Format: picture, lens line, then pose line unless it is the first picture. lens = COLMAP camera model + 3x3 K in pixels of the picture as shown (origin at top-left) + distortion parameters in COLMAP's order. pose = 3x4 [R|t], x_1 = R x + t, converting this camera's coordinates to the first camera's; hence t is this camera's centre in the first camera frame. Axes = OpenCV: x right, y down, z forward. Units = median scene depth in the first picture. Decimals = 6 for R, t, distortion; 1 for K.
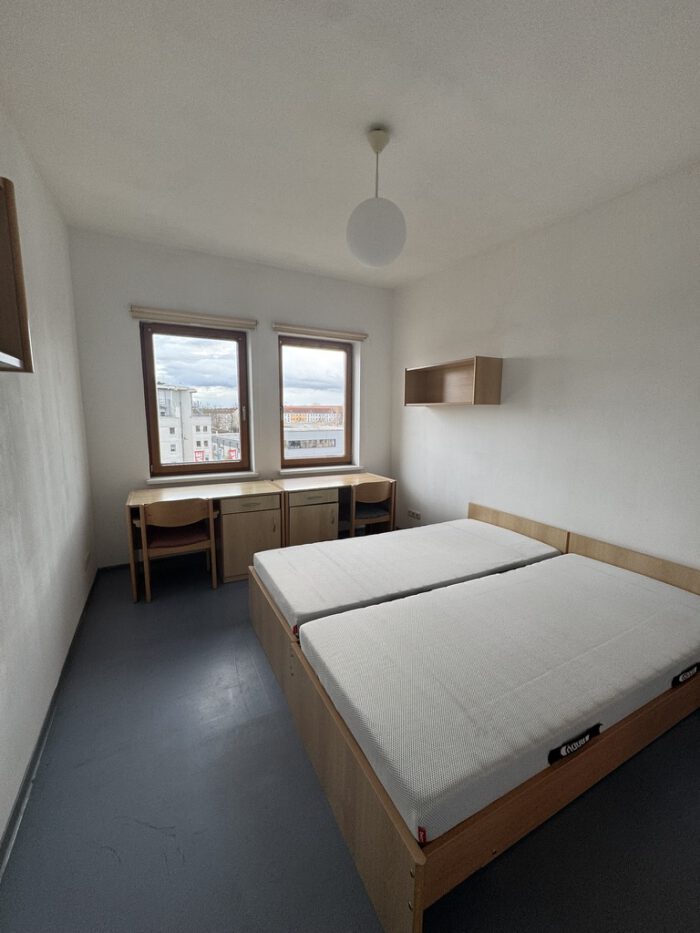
lens RADIAL K [[373.3, 0, 350.9], [0, 373.3, 464.0], [0, 0, 1]] dist [-0.001392, -0.000129]
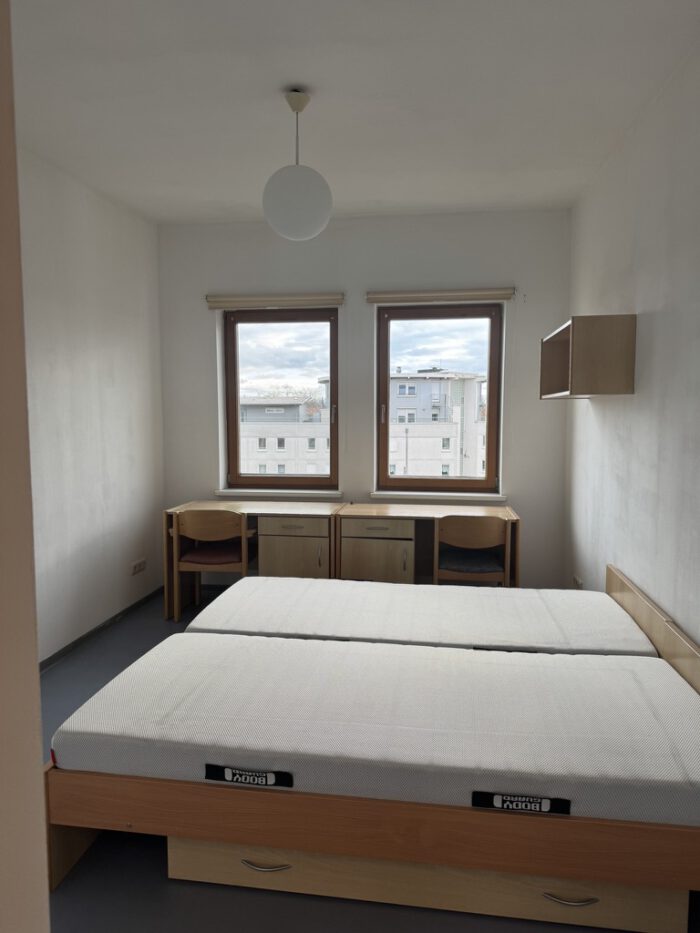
lens RADIAL K [[657.2, 0, 347.5], [0, 657.2, 465.1], [0, 0, 1]] dist [0.077498, -0.003972]
pose [[0.809362, 0.037335, -0.586122, 0.573330], [-0.072318, 0.996718, -0.036372, 0.016903], [0.582841, 0.071825, 0.809406, -0.068865]]
